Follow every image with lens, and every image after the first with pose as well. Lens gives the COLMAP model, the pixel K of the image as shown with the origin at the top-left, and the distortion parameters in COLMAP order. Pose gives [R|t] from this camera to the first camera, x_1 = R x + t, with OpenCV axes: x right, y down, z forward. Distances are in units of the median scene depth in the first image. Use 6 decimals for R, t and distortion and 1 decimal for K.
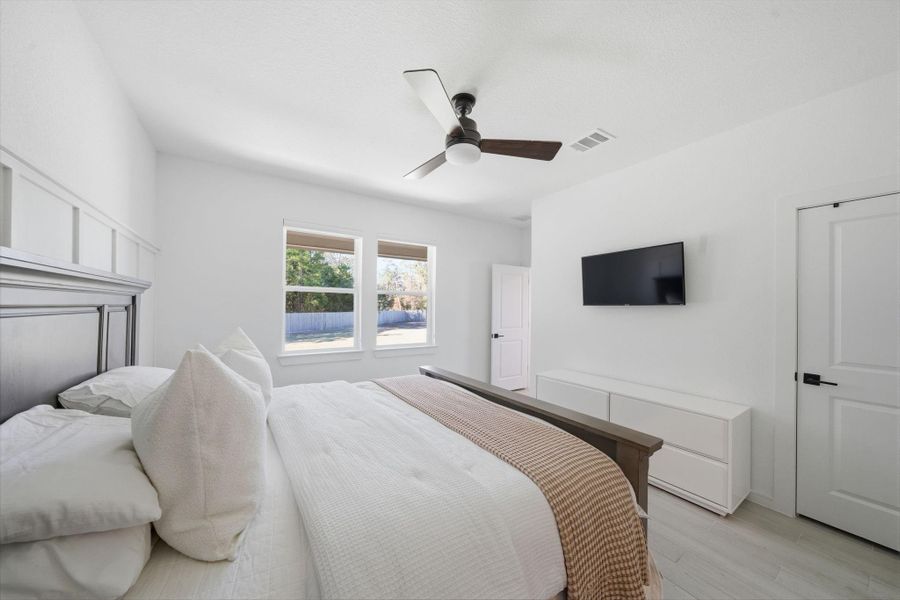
lens RADIAL K [[304.2, 0, 448.4], [0, 304.2, 301.2], [0, 0, 1]] dist [-0.005120, 0.002521]
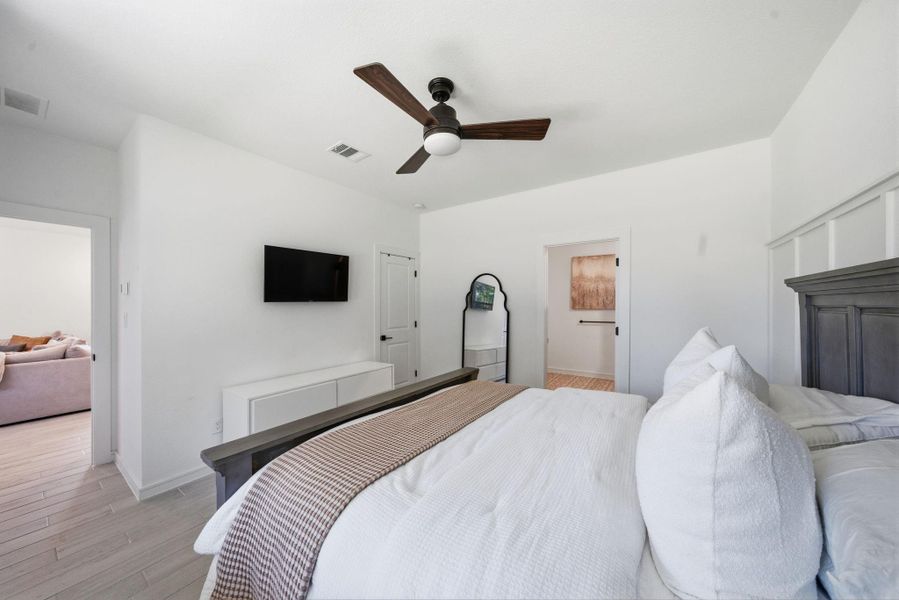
lens RADIAL K [[303.9, 0, 448.1], [0, 303.9, 301.7], [0, 0, 1]] dist [-0.005120, 0.002521]
pose [[-0.355082, -0.002220, 0.934833, -0.816062], [-0.011873, 0.999927, -0.002135, 0.013134], [-0.934760, -0.011857, -0.355082, 1.273720]]
